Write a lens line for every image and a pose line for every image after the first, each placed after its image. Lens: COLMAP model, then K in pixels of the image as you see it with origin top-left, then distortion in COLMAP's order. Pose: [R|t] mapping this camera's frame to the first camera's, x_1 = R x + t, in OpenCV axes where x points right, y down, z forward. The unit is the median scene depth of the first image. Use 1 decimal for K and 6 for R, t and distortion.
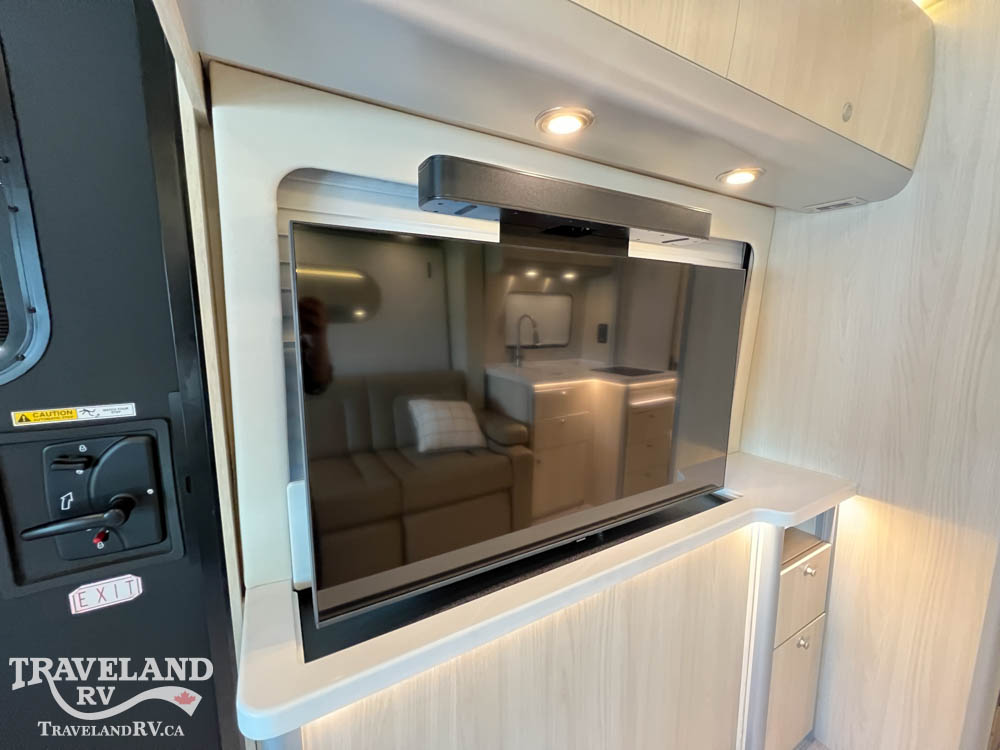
lens RADIAL K [[401.9, 0, 498.6], [0, 401.9, 374.9], [0, 0, 1]] dist [-0.001260, 0.000200]
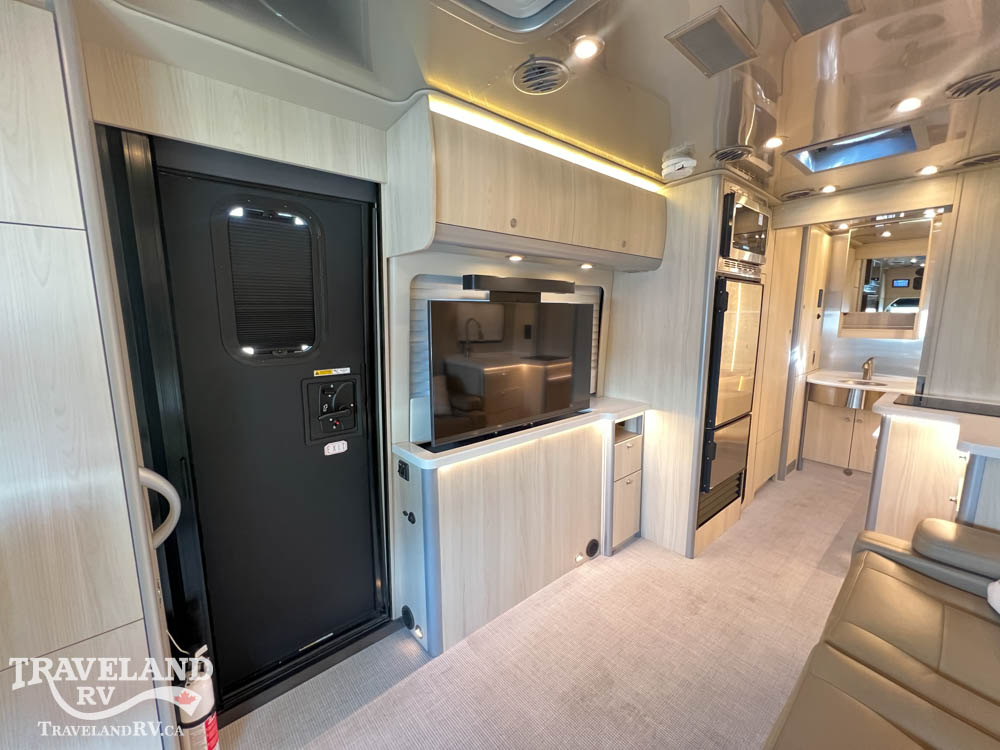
lens RADIAL K [[398.1, 0, 498.2], [0, 398.1, 374.3], [0, 0, 1]] dist [-0.000487, 0.000224]
pose [[0.982856, -0.037531, 0.180513, -0.338685], [0.036031, 0.999284, 0.011583, 0.086550], [-0.180818, -0.004880, 0.983504, -1.178011]]
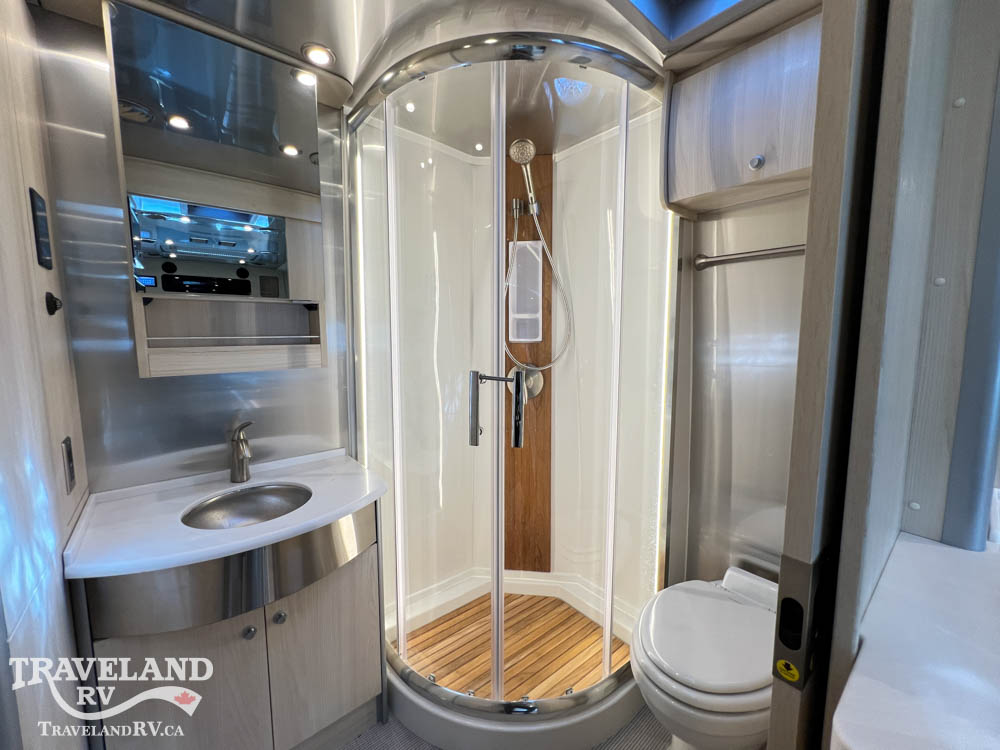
lens RADIAL K [[398.8, 0, 497.3], [0, 398.8, 371.9], [0, 0, 1]] dist [-0.000187, -0.000001]
pose [[-0.174099, -0.105893, 0.979018, 2.339336], [0.139038, 0.981598, 0.130897, -0.135326], [-0.974863, 0.158910, -0.156172, 1.236559]]
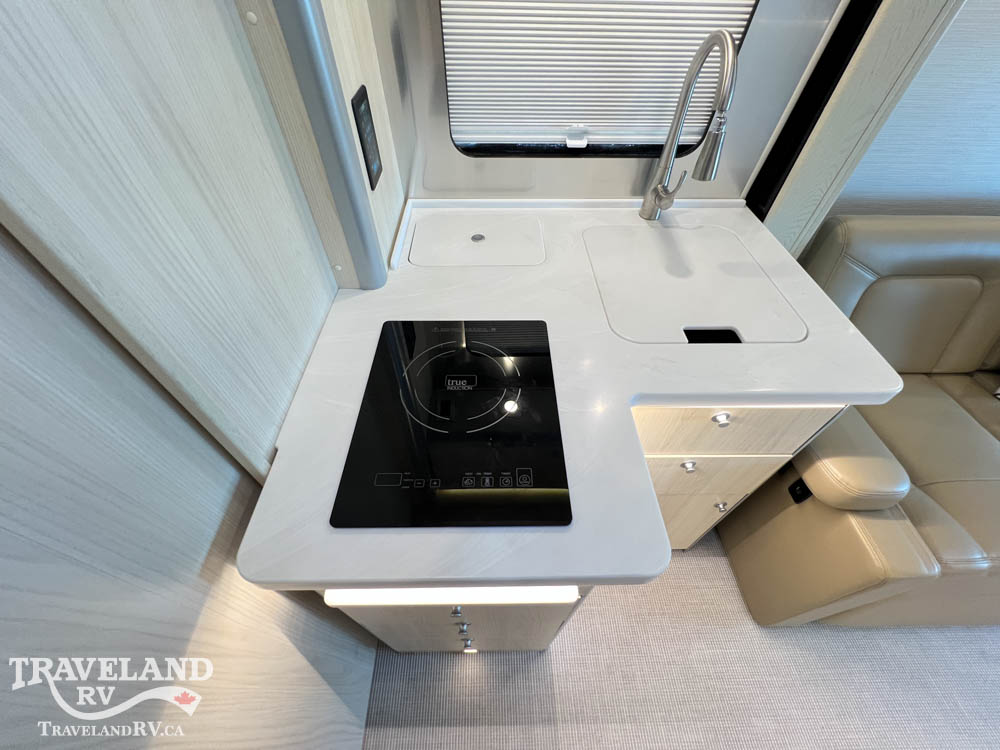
lens RADIAL K [[398.8, 0, 498.1], [0, 398.8, 373.7], [0, 0, 1]] dist [-0.000832, 0.000592]
pose [[-0.877113, -0.372996, 0.302568, 2.241621], [0.052736, 0.551373, 0.832590, -0.273480], [-0.477380, 0.746232, -0.463946, 0.778578]]
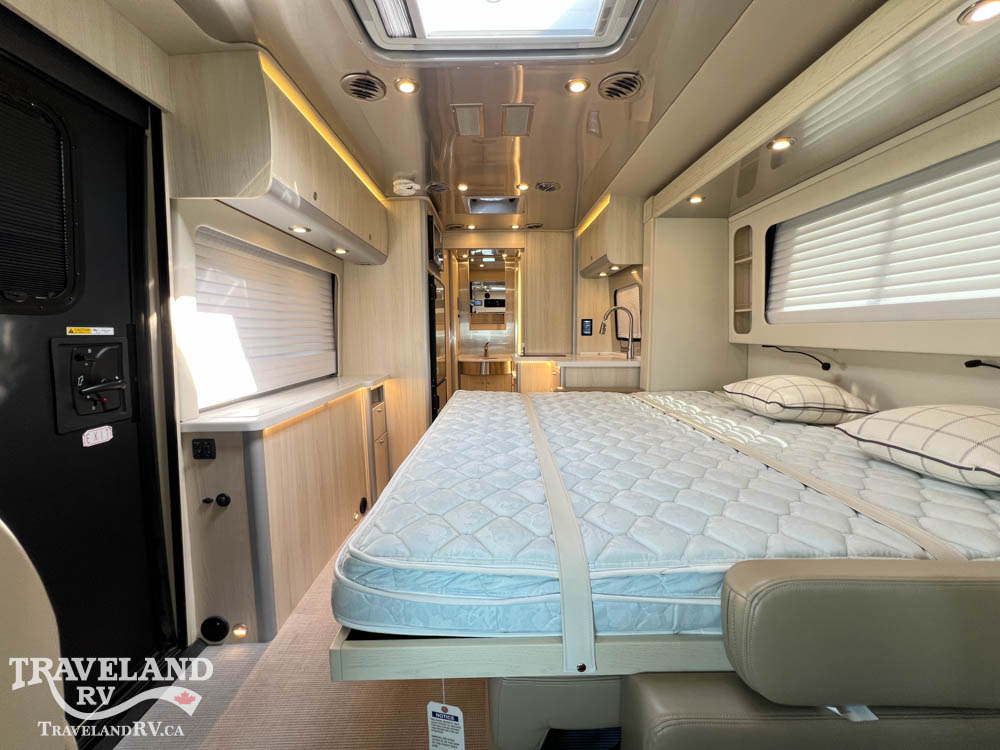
lens RADIAL K [[398.8, 0, 498.1], [0, 398.8, 373.7], [0, 0, 1]] dist [-0.000832, 0.000592]
pose [[0.487980, -0.102155, 0.866856, -1.255693], [0.135926, 0.989906, 0.040139, 0.342755], [-0.862206, 0.098241, 0.496939, -1.119866]]
